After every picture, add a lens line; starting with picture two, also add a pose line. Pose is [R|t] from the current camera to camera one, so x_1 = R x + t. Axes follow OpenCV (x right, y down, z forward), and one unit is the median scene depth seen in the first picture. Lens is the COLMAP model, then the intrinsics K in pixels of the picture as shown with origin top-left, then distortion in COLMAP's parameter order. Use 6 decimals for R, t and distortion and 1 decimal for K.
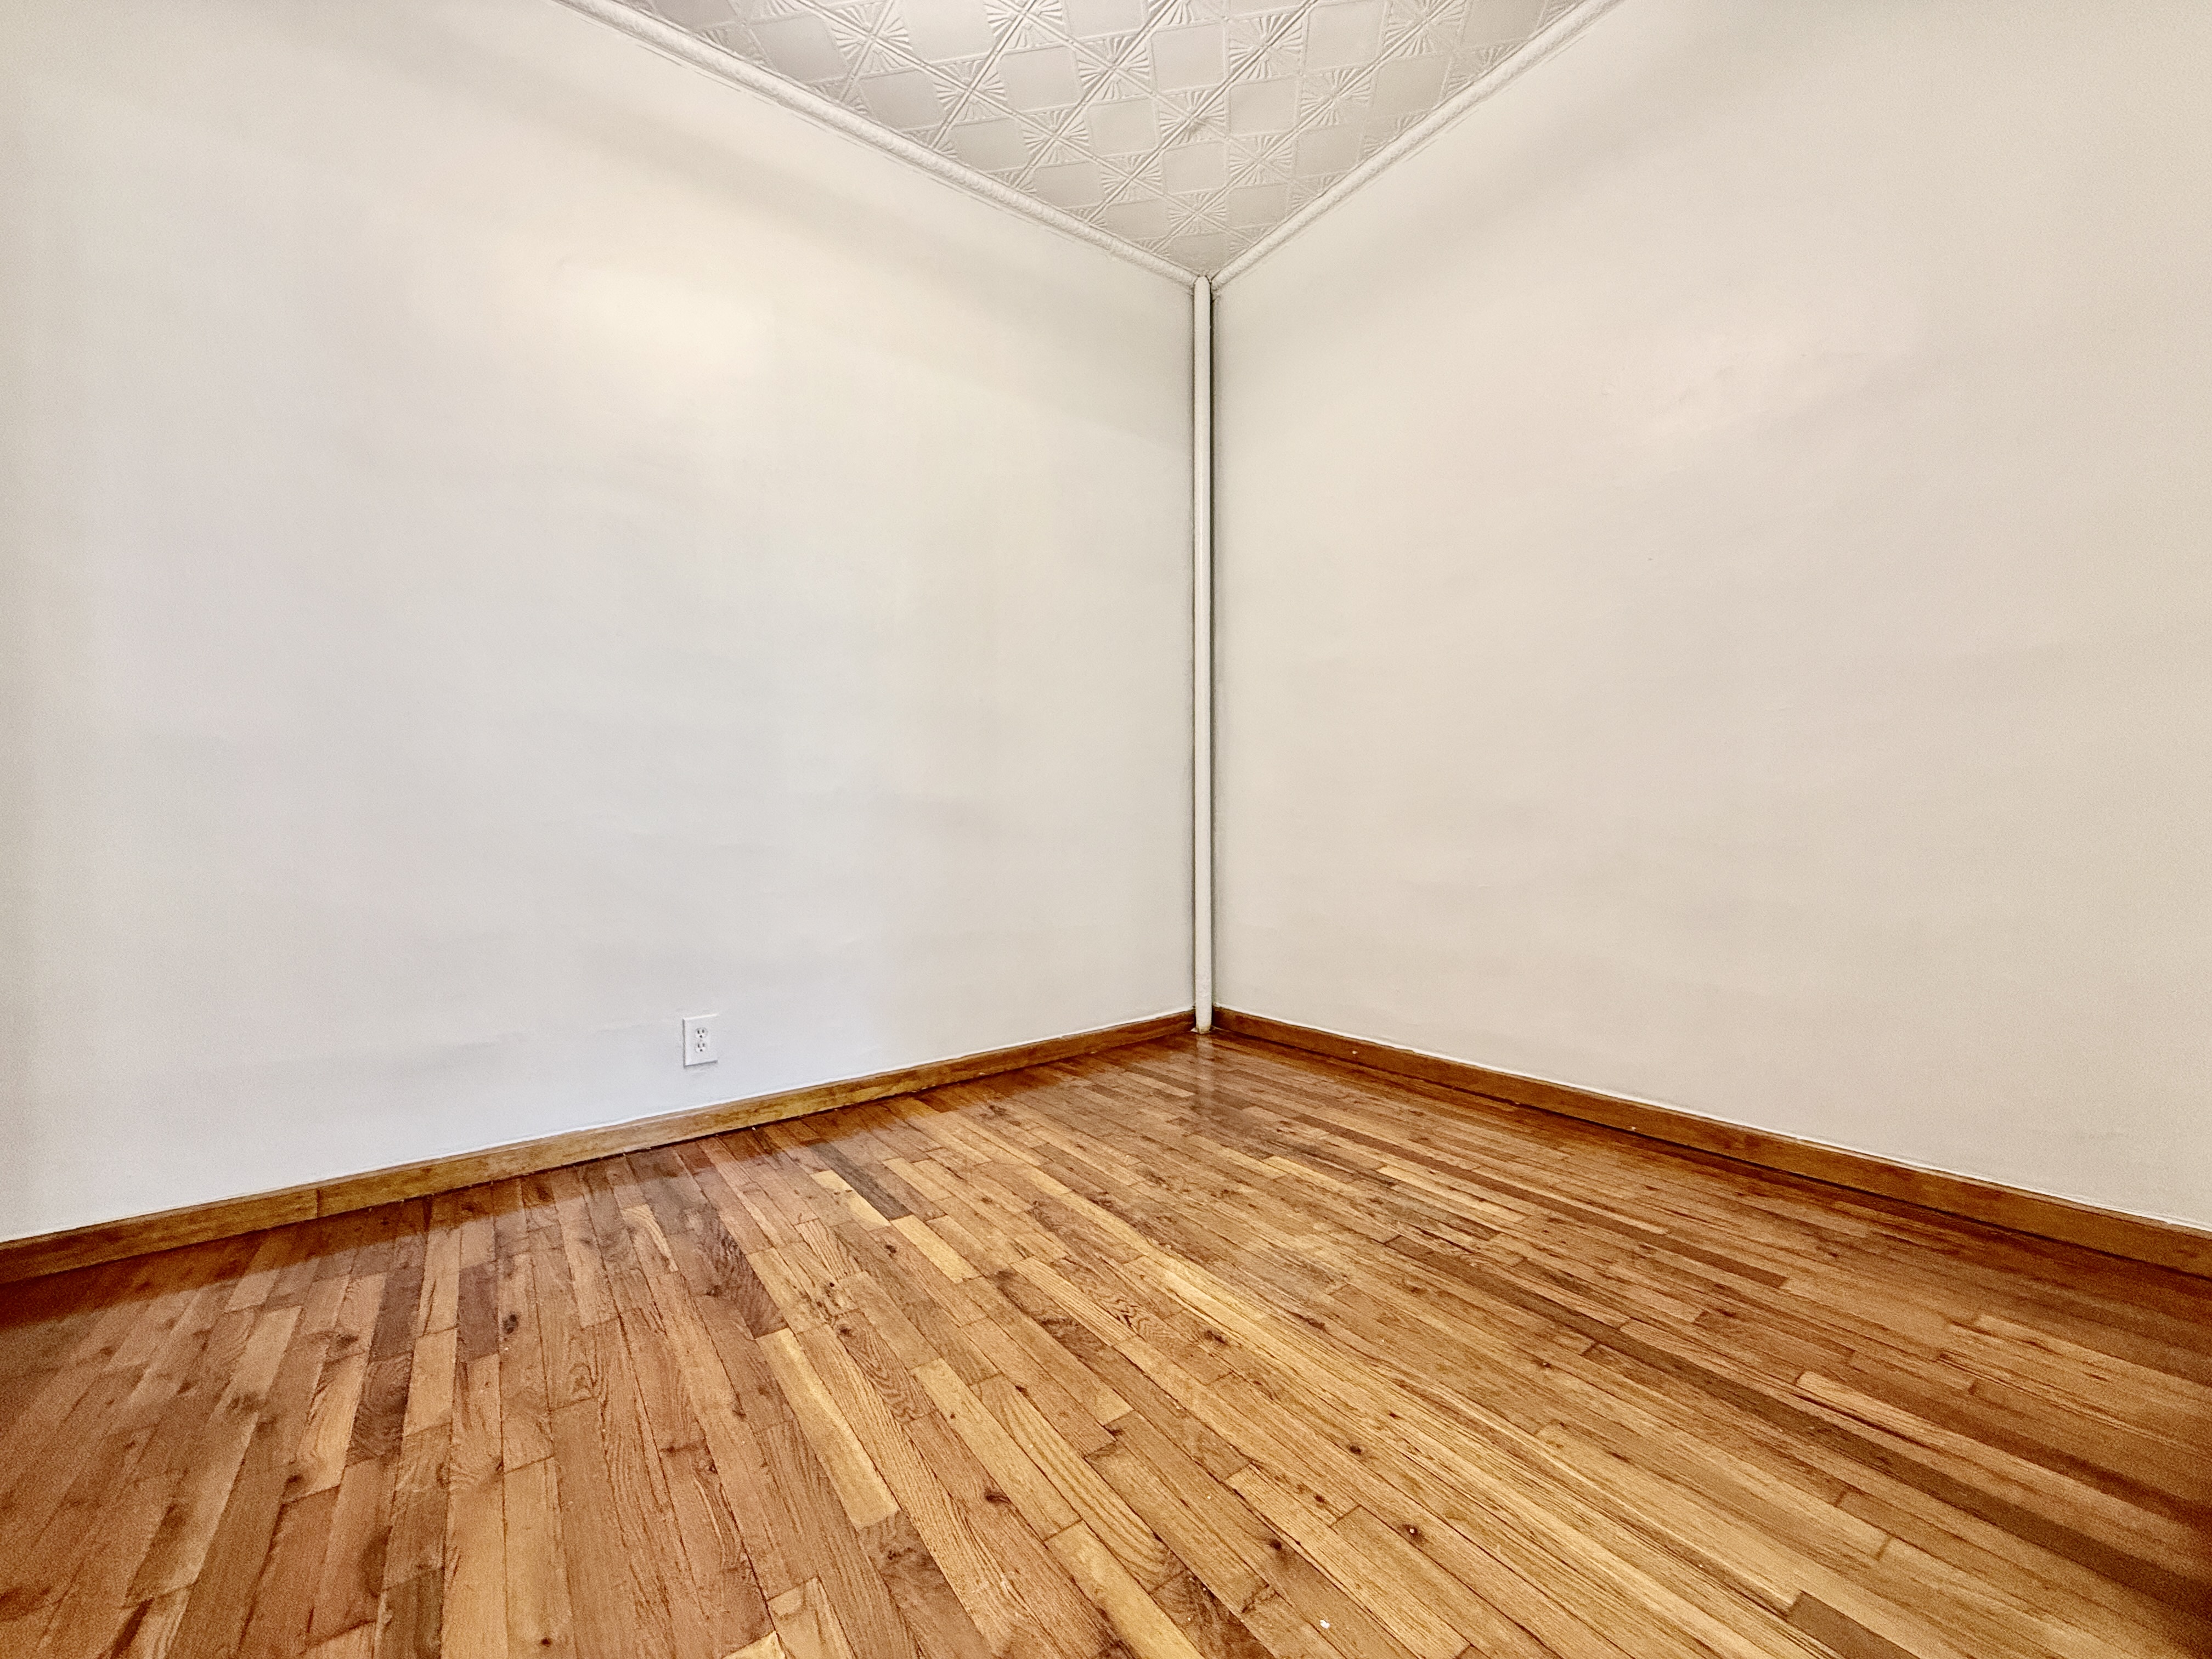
lens RADIAL K [[888.3, 0, 1107.1], [0, 888.3, 836.8], [0, 0, 1]] dist [-0.000866, 0.000054]
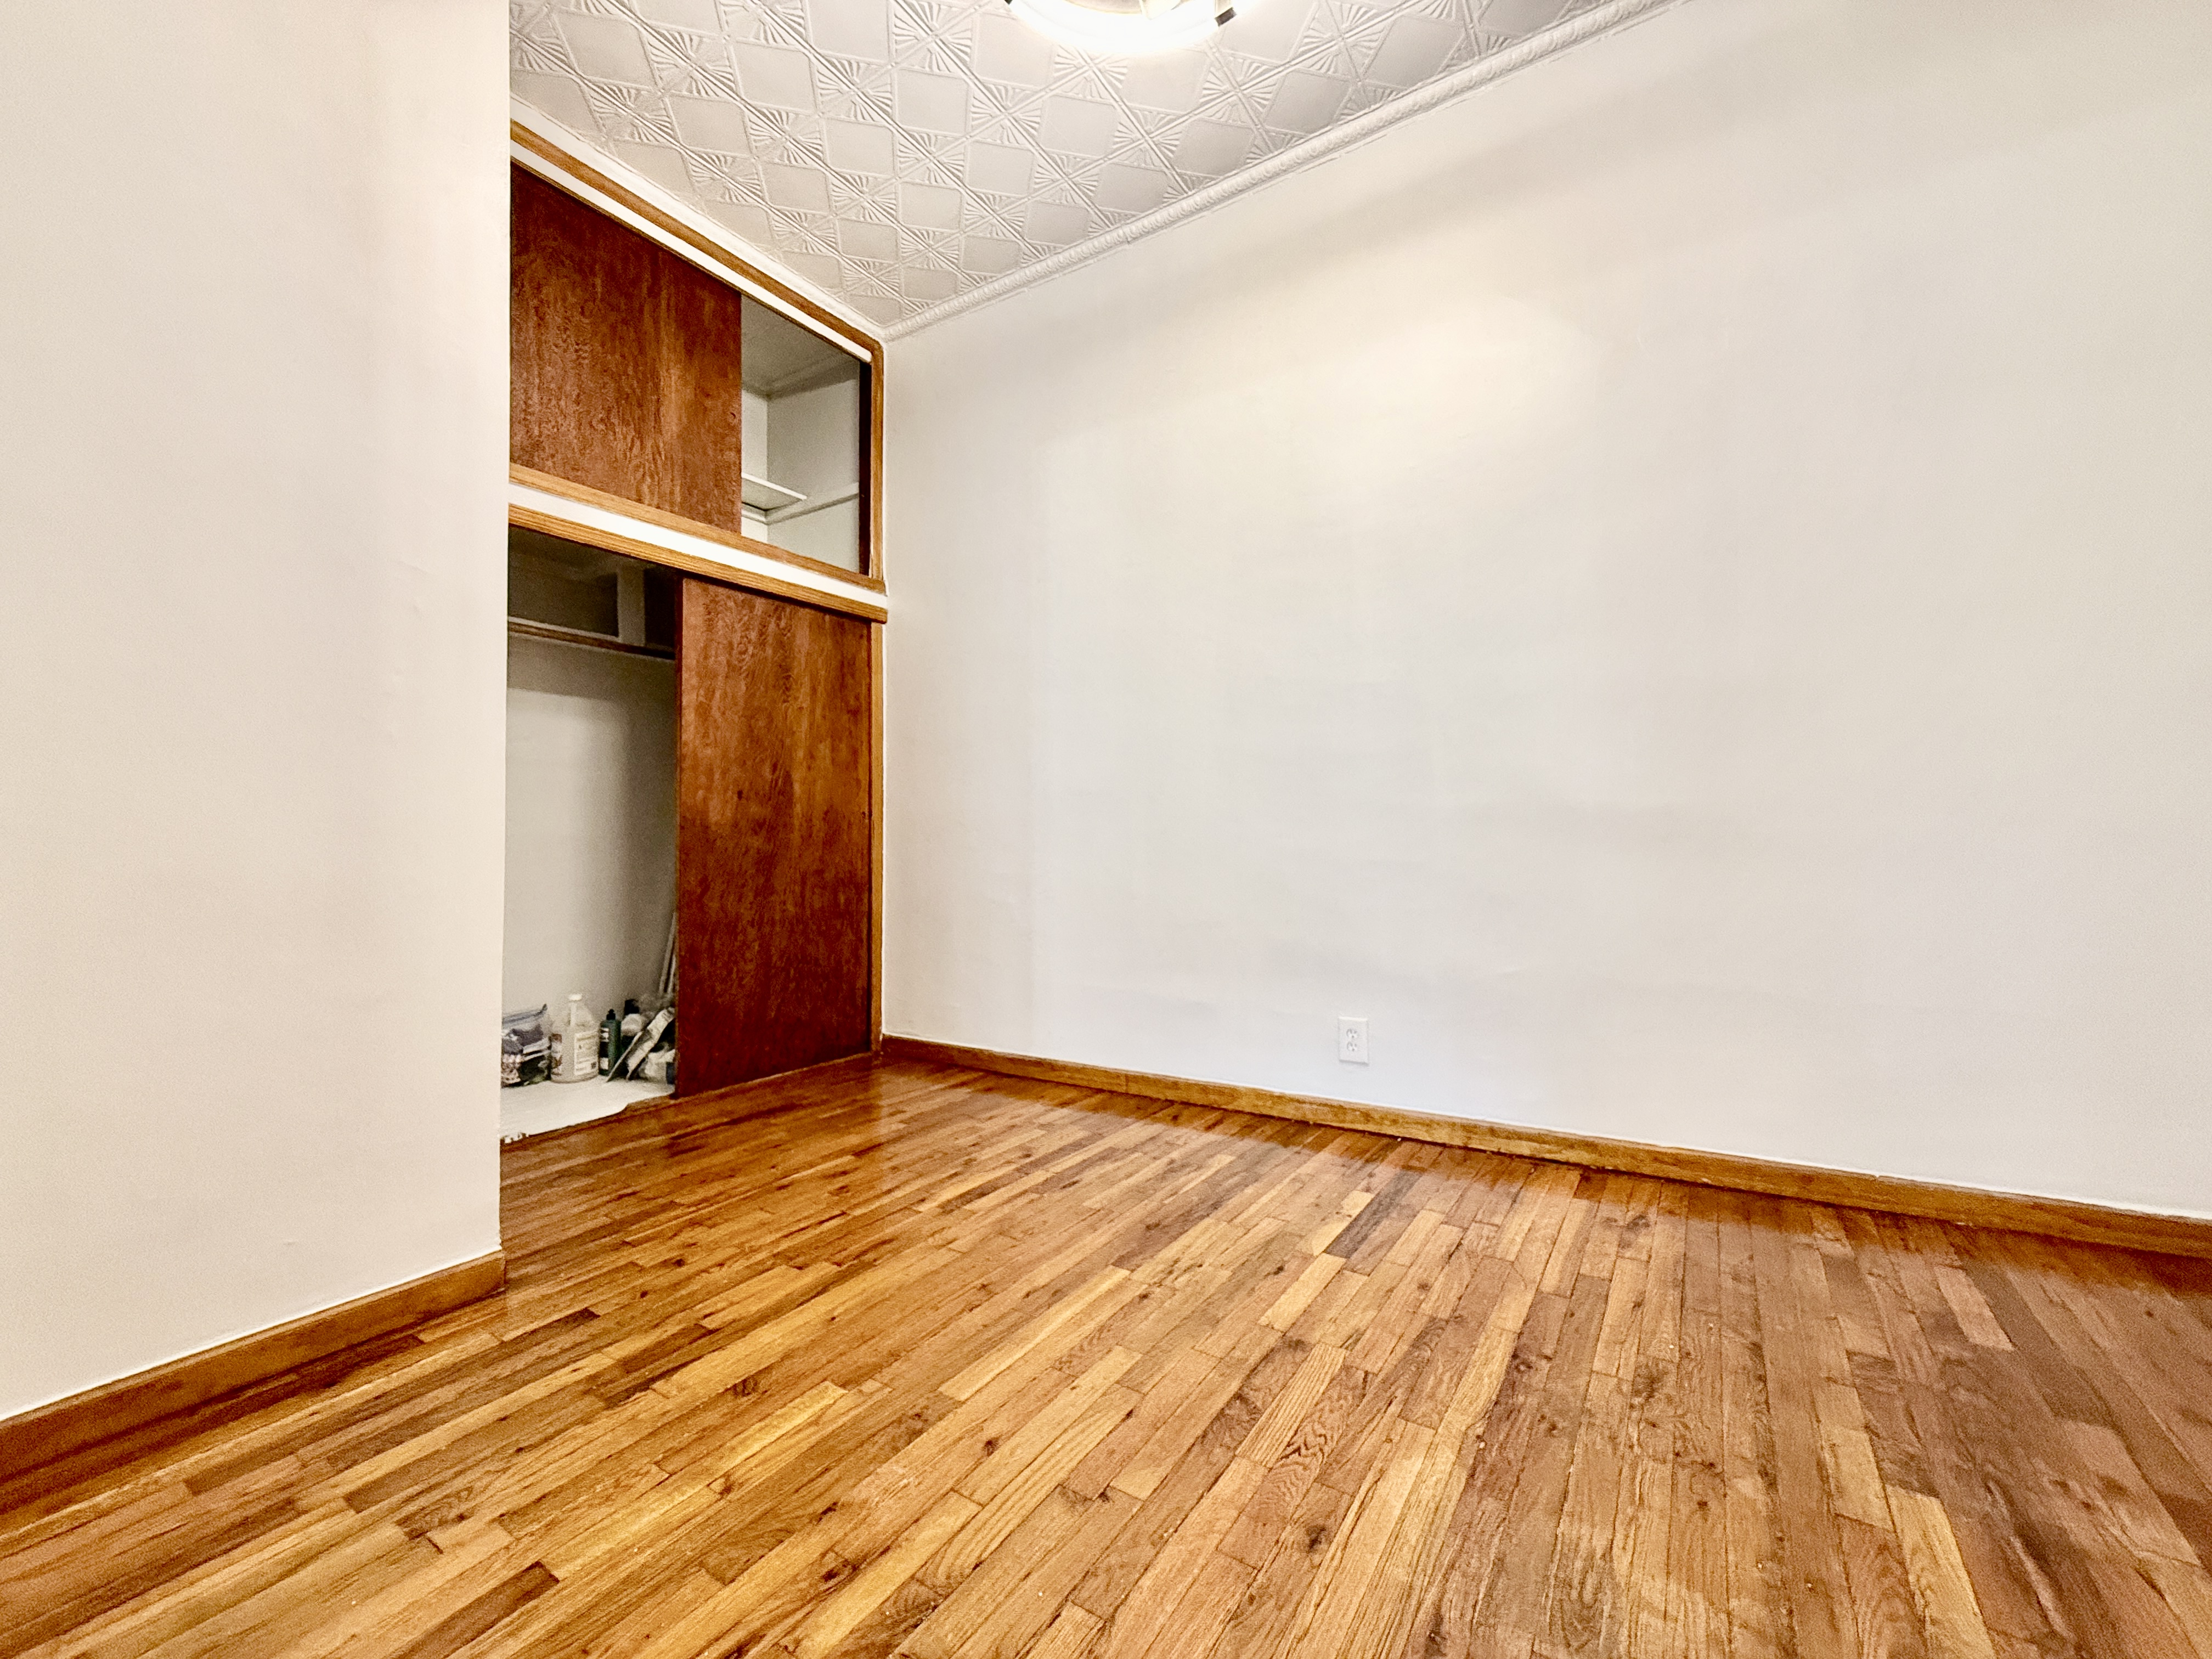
lens RADIAL K [[888.3, 0, 1107.1], [0, 888.3, 836.8], [0, 0, 1]] dist [-0.000866, 0.000054]
pose [[0.349166, 0.002528, -0.937058, 0.605560], [-0.005226, 0.999986, 0.000751, -0.024844], [0.937046, 0.004635, 0.349174, 0.448923]]
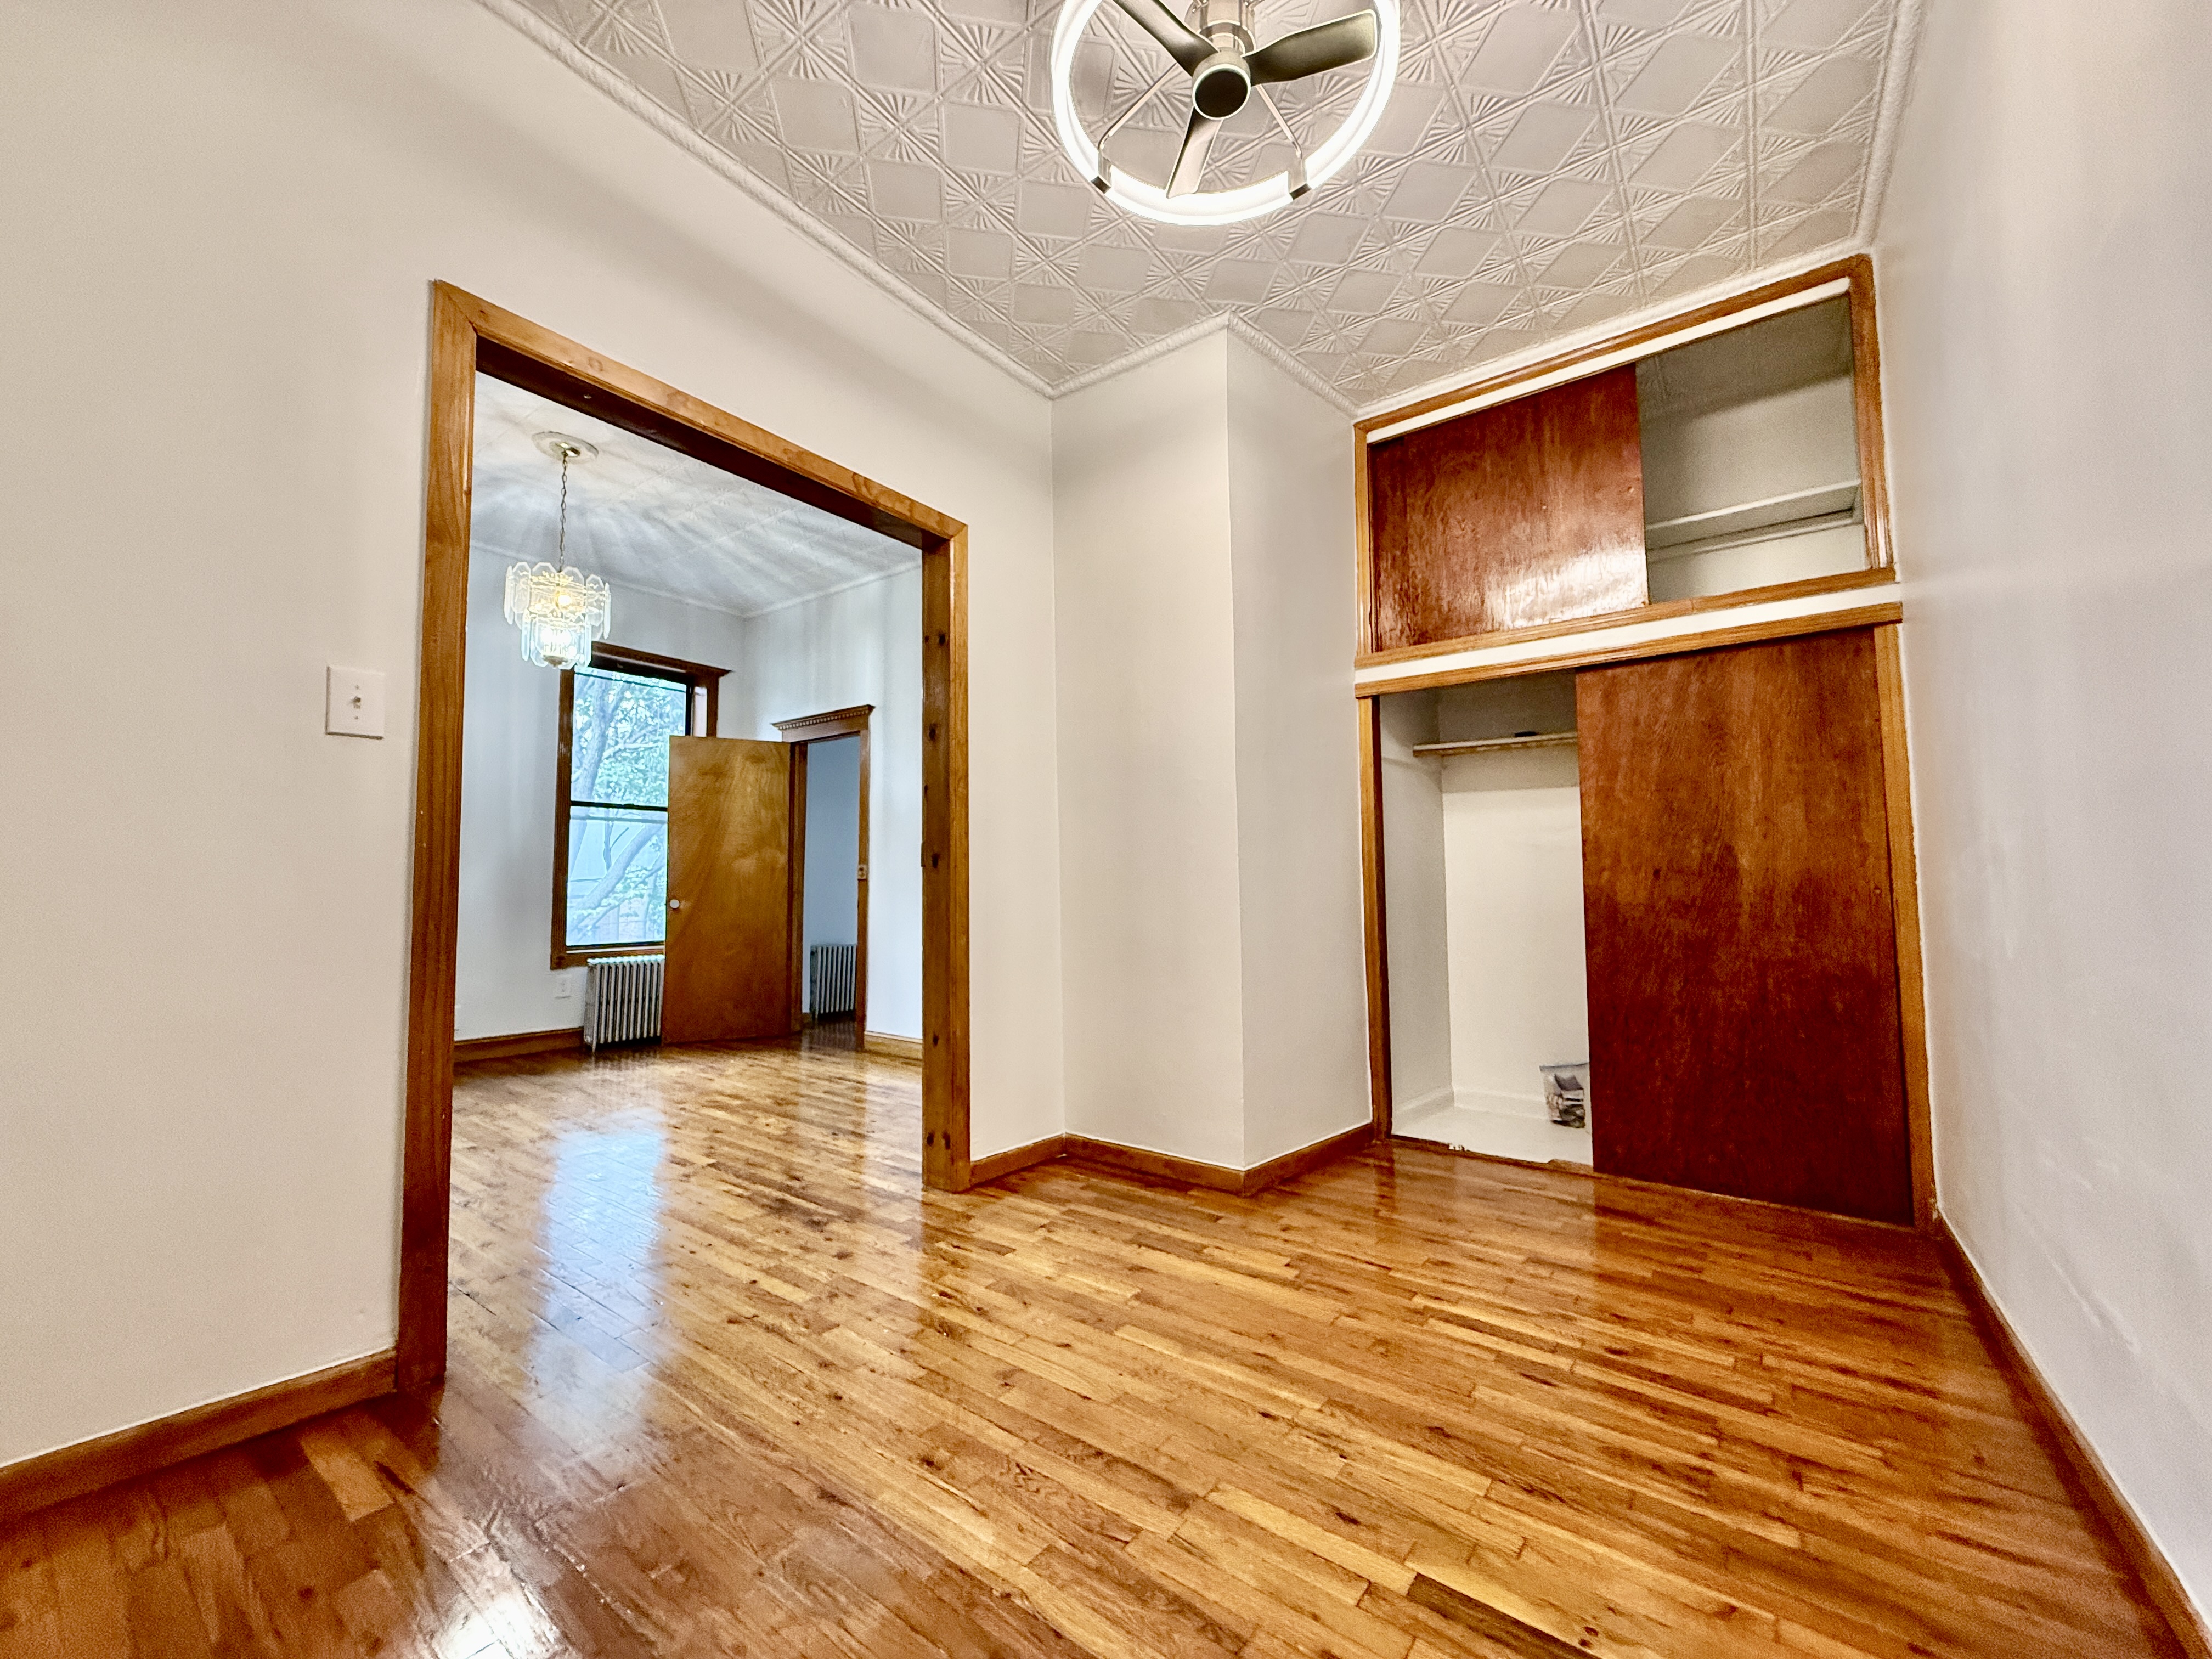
lens RADIAL K [[879.0, 0, 1094.7], [0, 879.0, 826.9], [0, 0, 1]] dist [0.000622, 0.000160]
pose [[-0.960466, -0.008554, -0.278265, 0.184991], [0.010564, 0.997688, -0.067133, -0.090512], [0.278196, -0.067419, -0.958155, 1.658471]]
